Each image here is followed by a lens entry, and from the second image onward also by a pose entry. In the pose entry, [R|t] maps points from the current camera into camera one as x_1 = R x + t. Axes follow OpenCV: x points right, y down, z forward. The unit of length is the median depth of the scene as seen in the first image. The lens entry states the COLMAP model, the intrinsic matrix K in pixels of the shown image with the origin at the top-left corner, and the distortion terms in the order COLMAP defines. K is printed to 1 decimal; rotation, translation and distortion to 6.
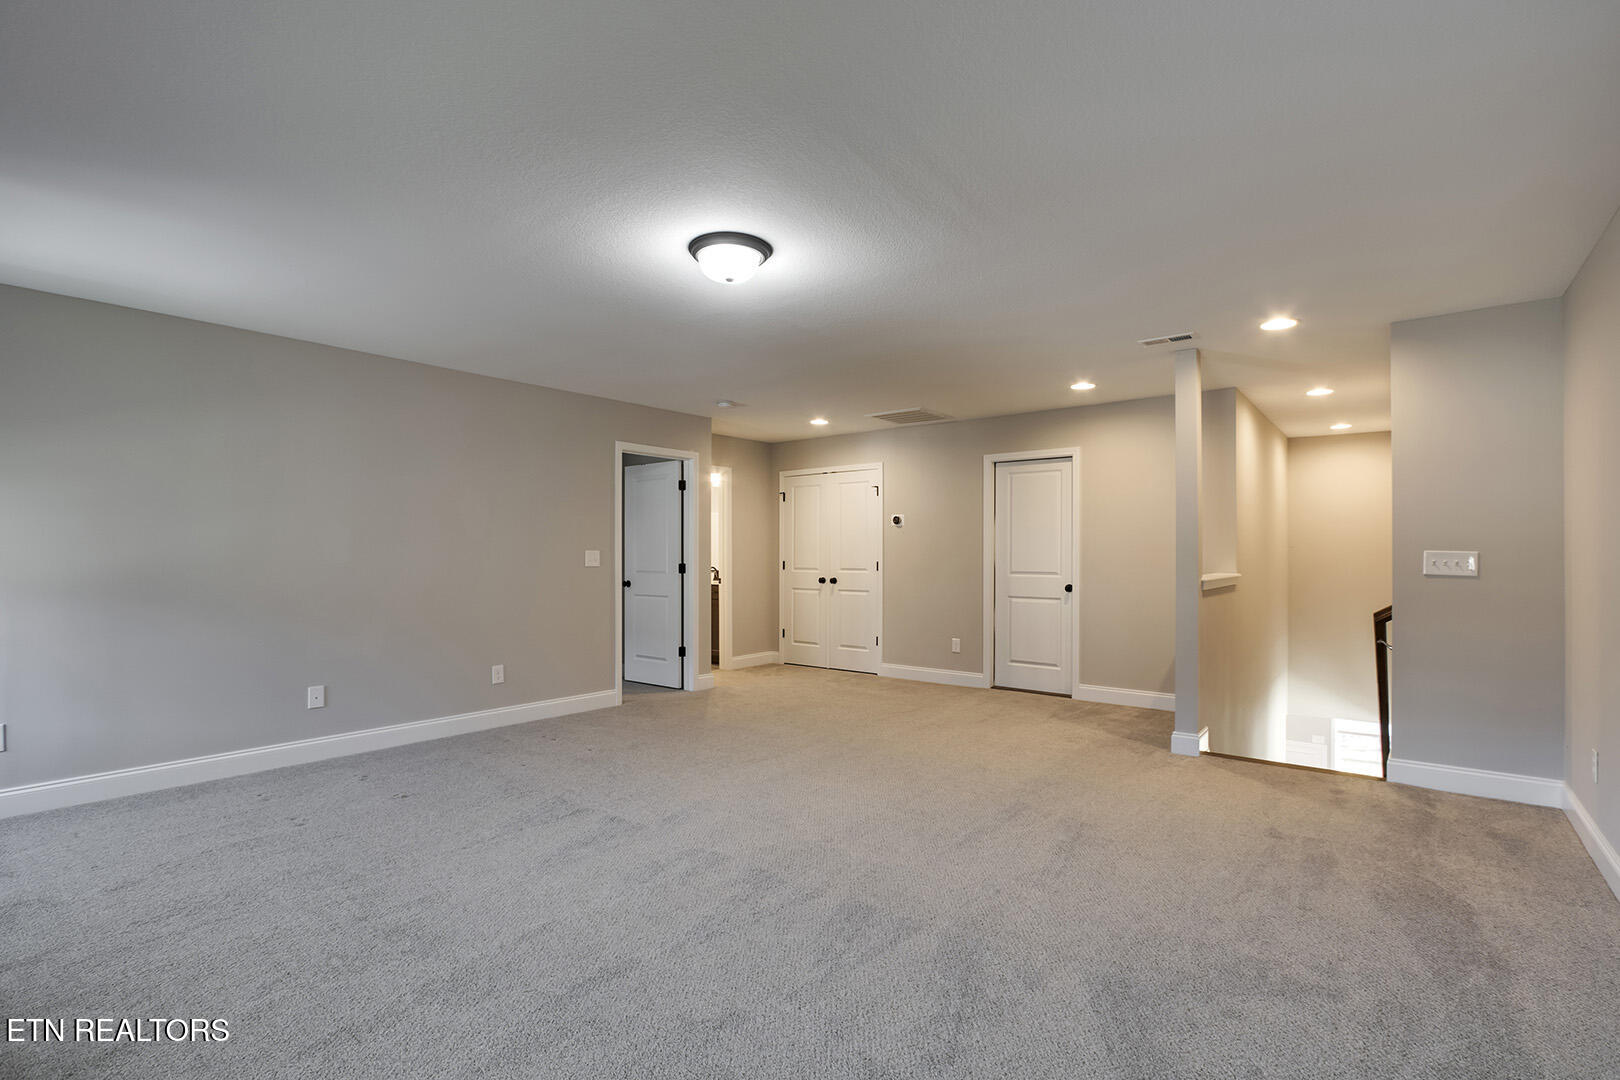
lens RADIAL K [[760.4, 0, 812.7], [0, 760.4, 555.1], [0, 0, 1]] dist [-0.024323, 0.004277]
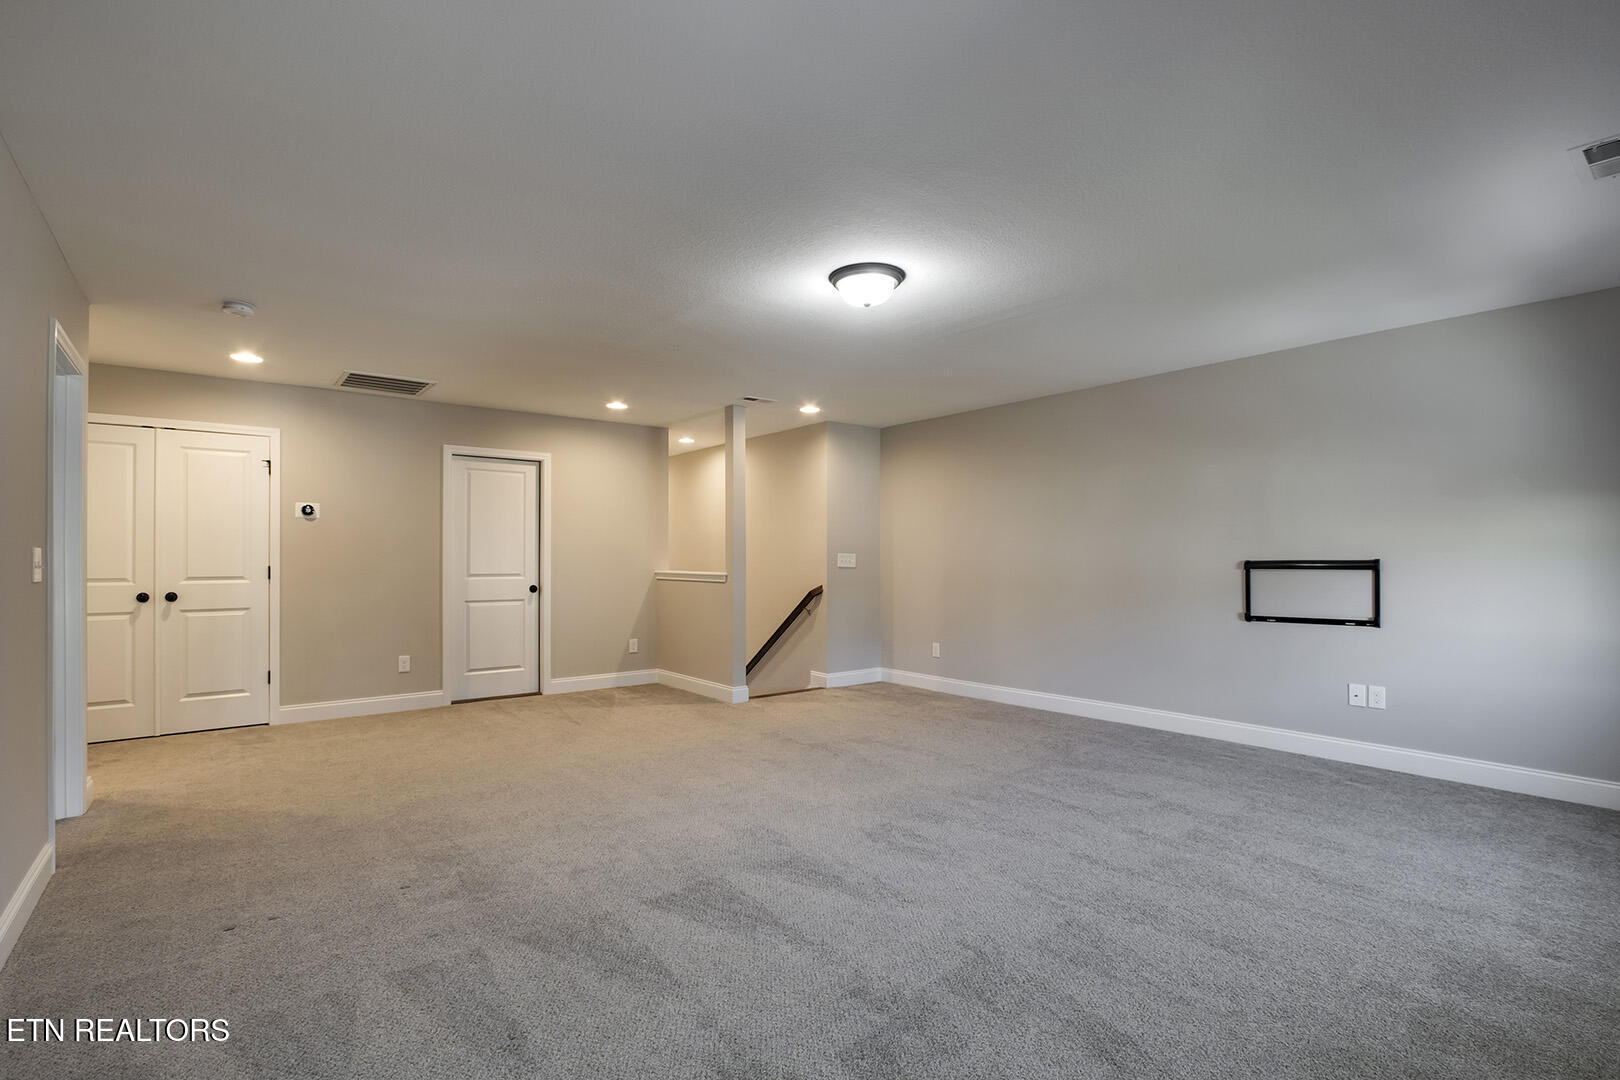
lens RADIAL K [[760.4, 0, 812.7], [0, 760.4, 555.1], [0, 0, 1]] dist [-0.024323, 0.004277]
pose [[0.212280, 0.002297, 0.977206, -0.551121], [0.002275, 0.999993, -0.002845, 0.001321], [-0.977206, 0.002827, 0.212273, 0.387438]]
